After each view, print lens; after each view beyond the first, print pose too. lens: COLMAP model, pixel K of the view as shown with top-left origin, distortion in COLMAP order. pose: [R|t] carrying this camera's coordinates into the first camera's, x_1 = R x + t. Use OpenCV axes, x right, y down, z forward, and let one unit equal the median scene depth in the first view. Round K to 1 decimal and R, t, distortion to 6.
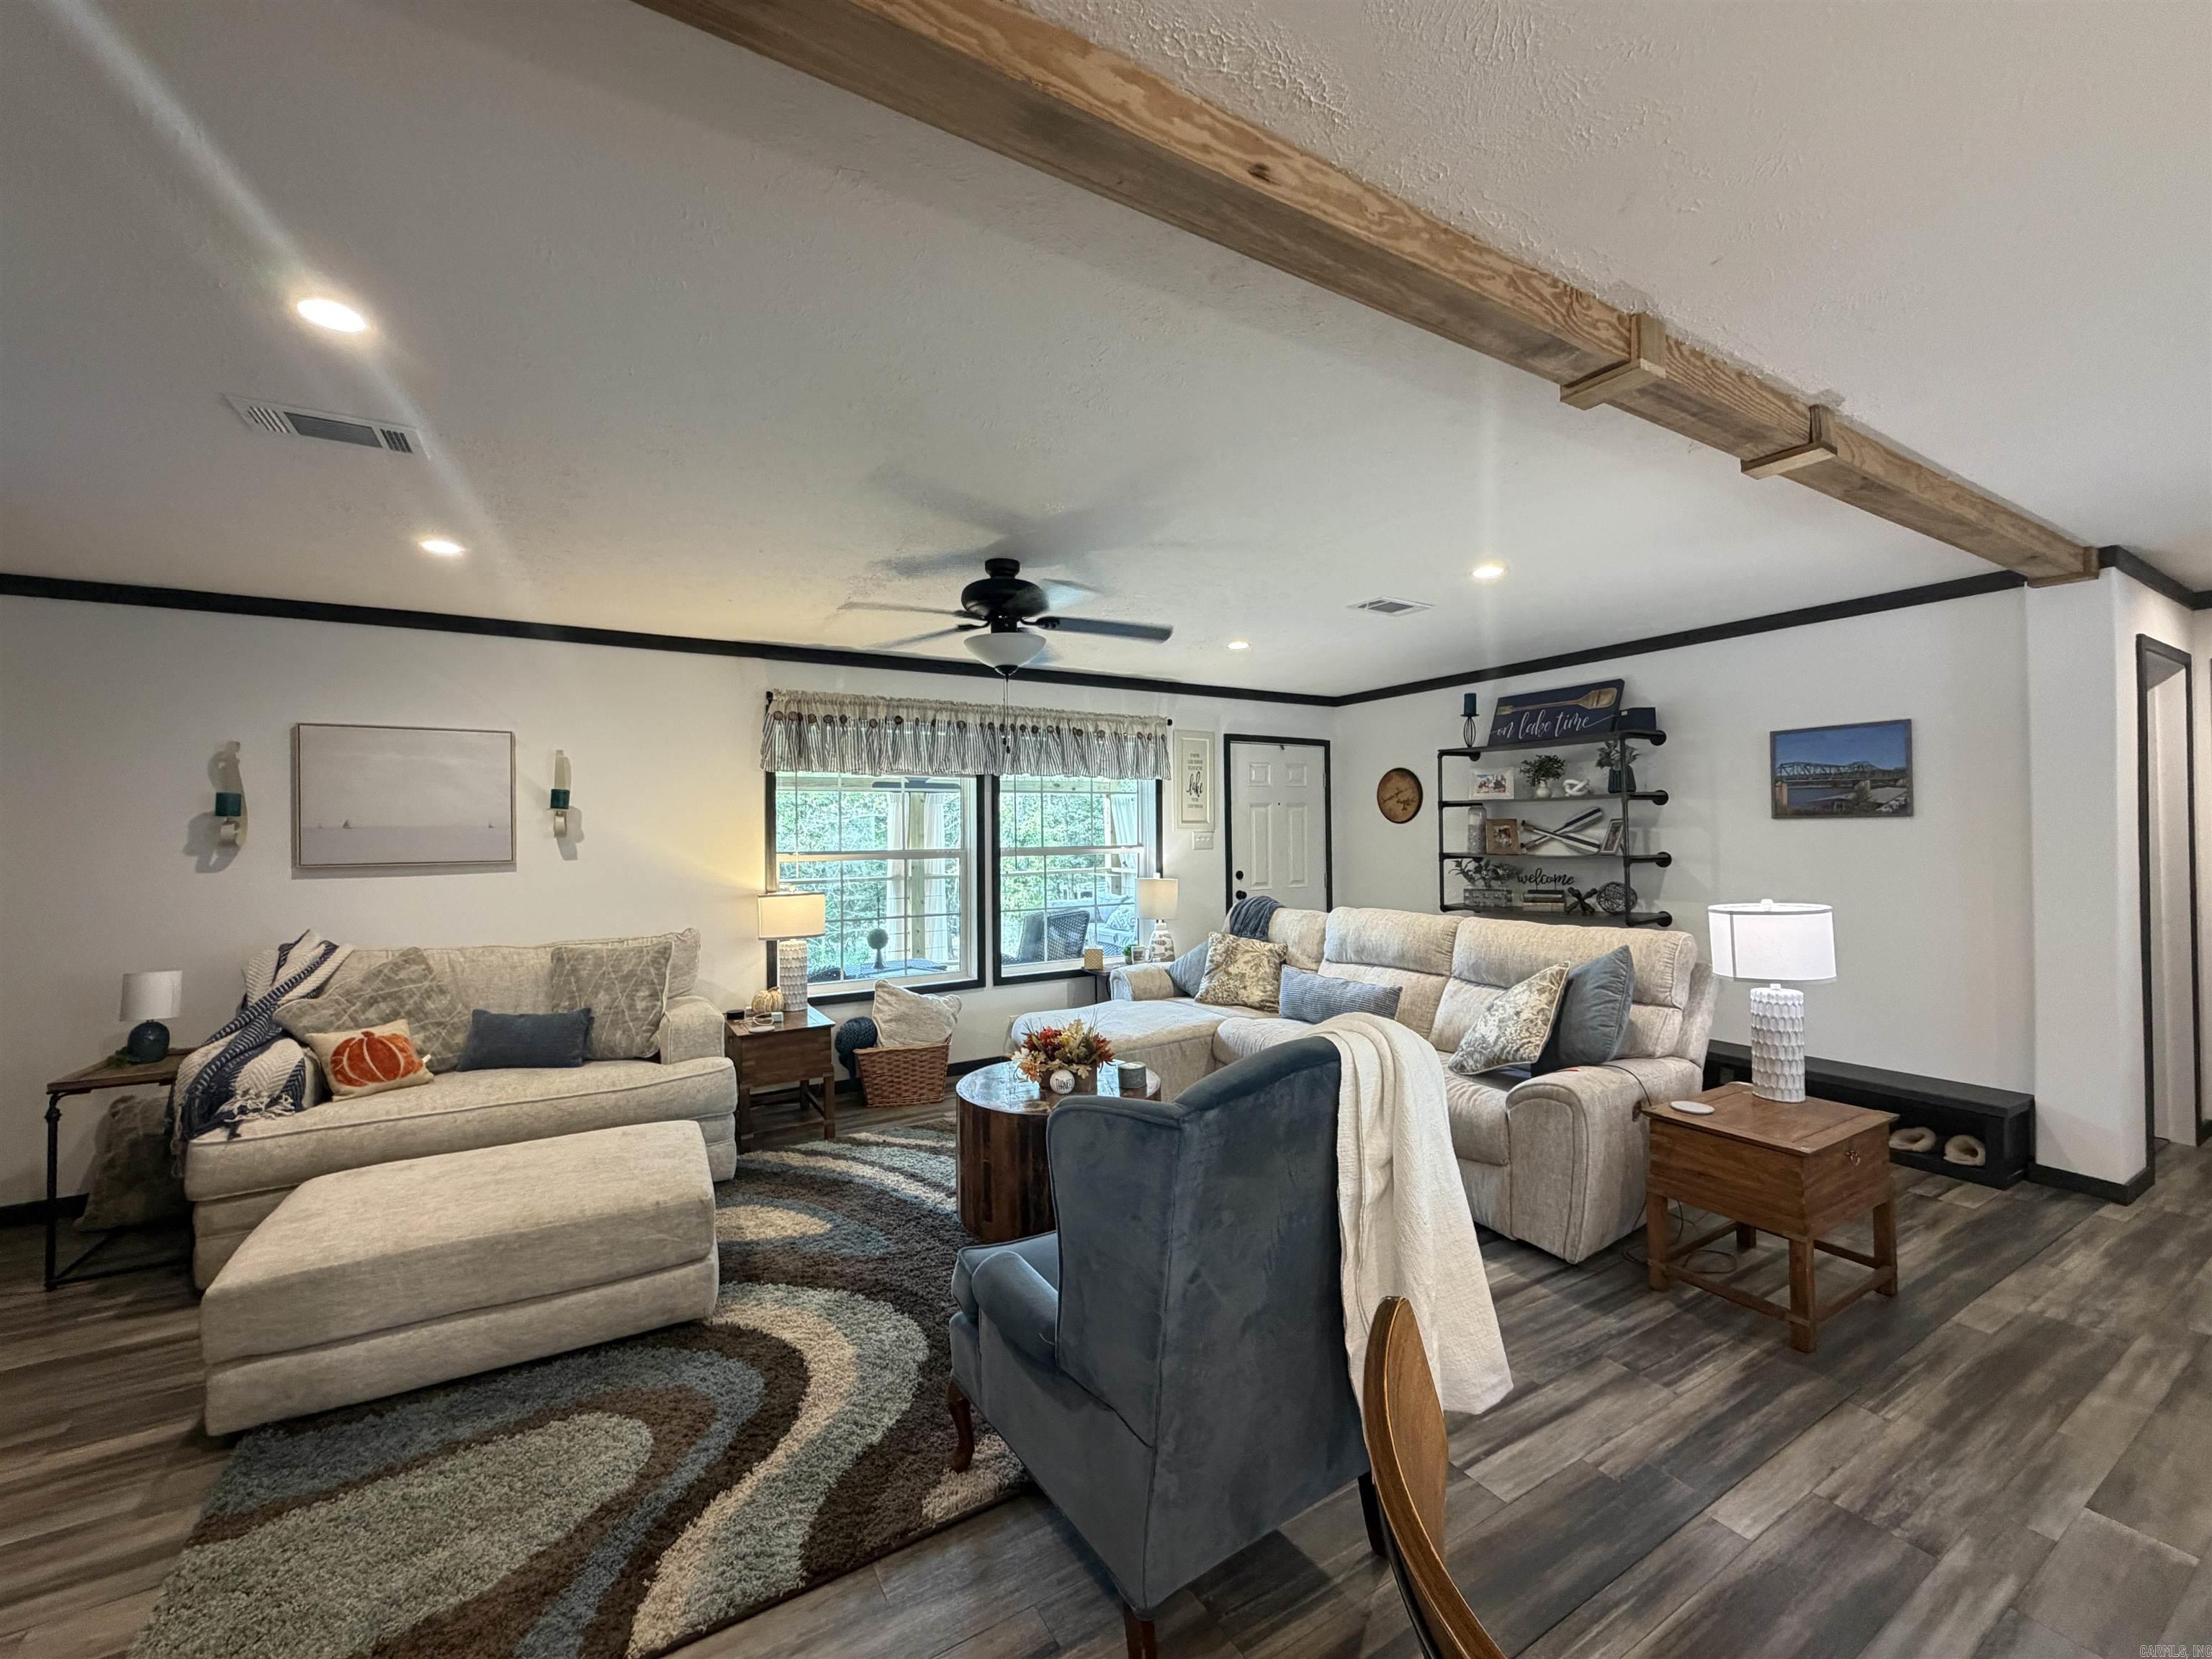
lens RADIAL K [[886.8, 0, 1112.6], [0, 886.8, 821.8], [0, 0, 1]] dist [0.001245, -0.000053]
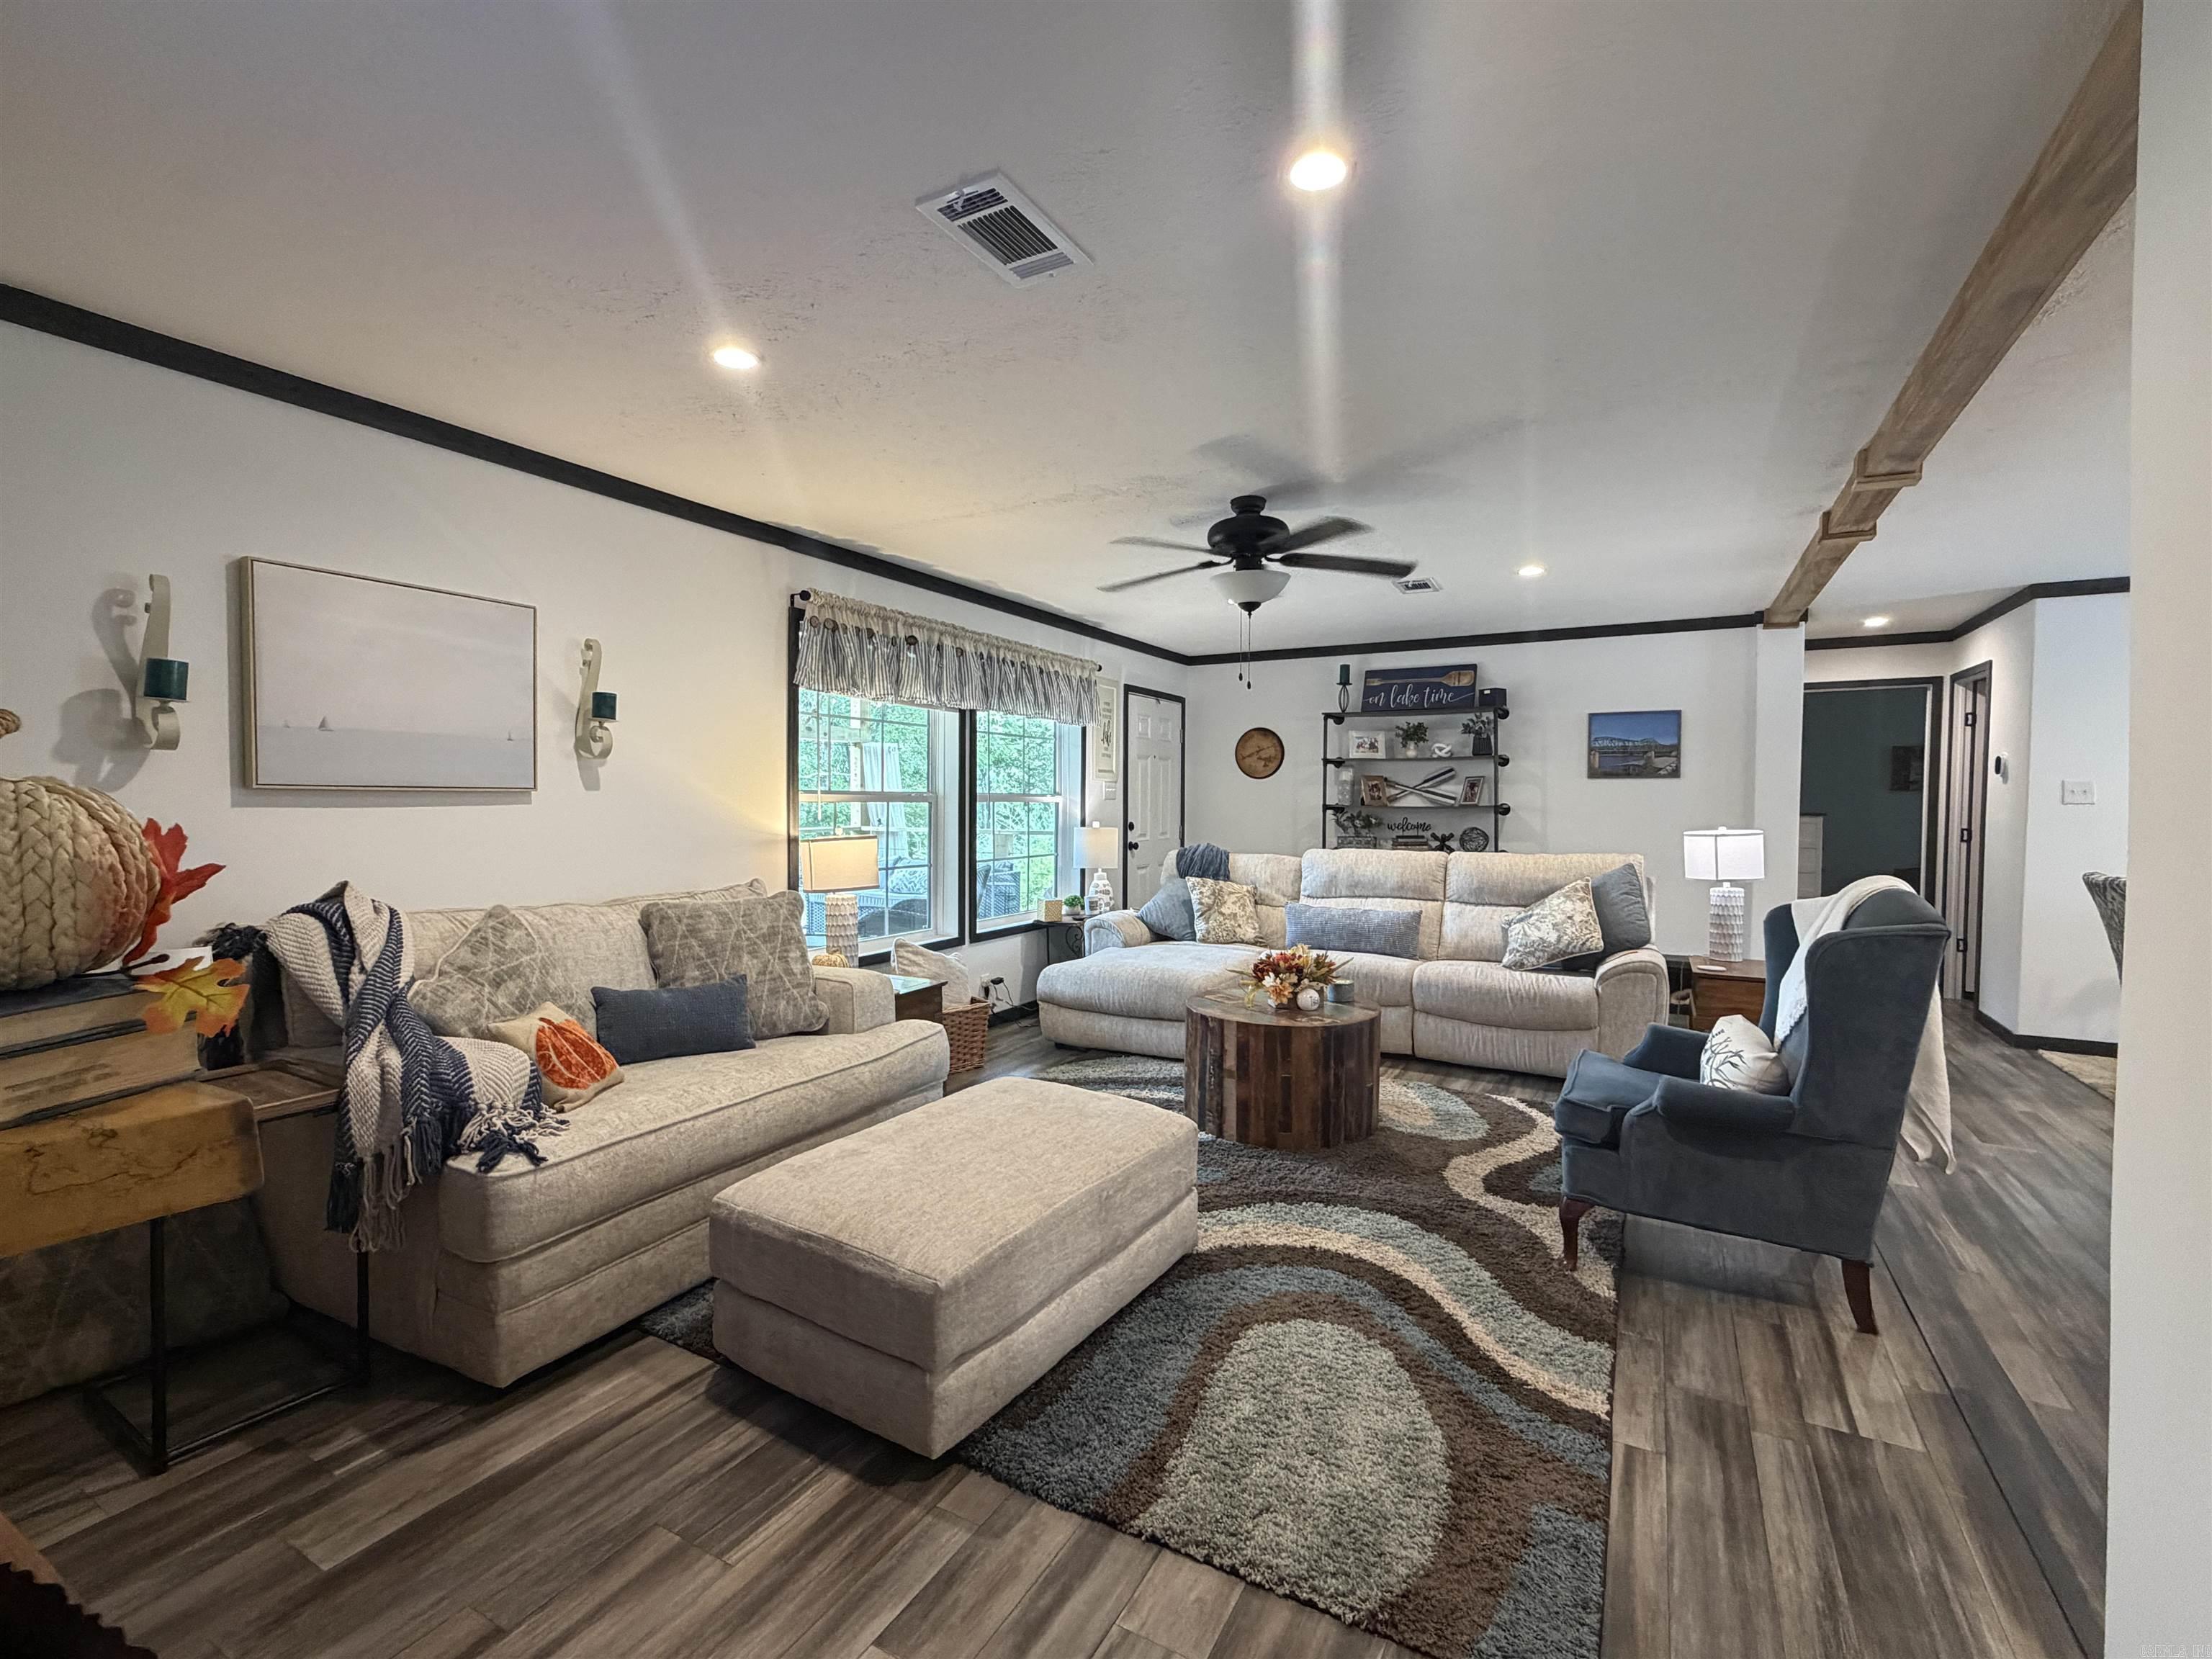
lens RADIAL K [[974.1, 0, 1126.4], [0, 974.1, 828.4], [0, 0, 1]] dist [0.002934, 0.001020]
pose [[0.862610, 0.000127, 0.505869, -0.577222], [-0.020007, 0.999226, 0.033865, 0.034748], [-0.505473, -0.039334, 0.861945, 0.070889]]
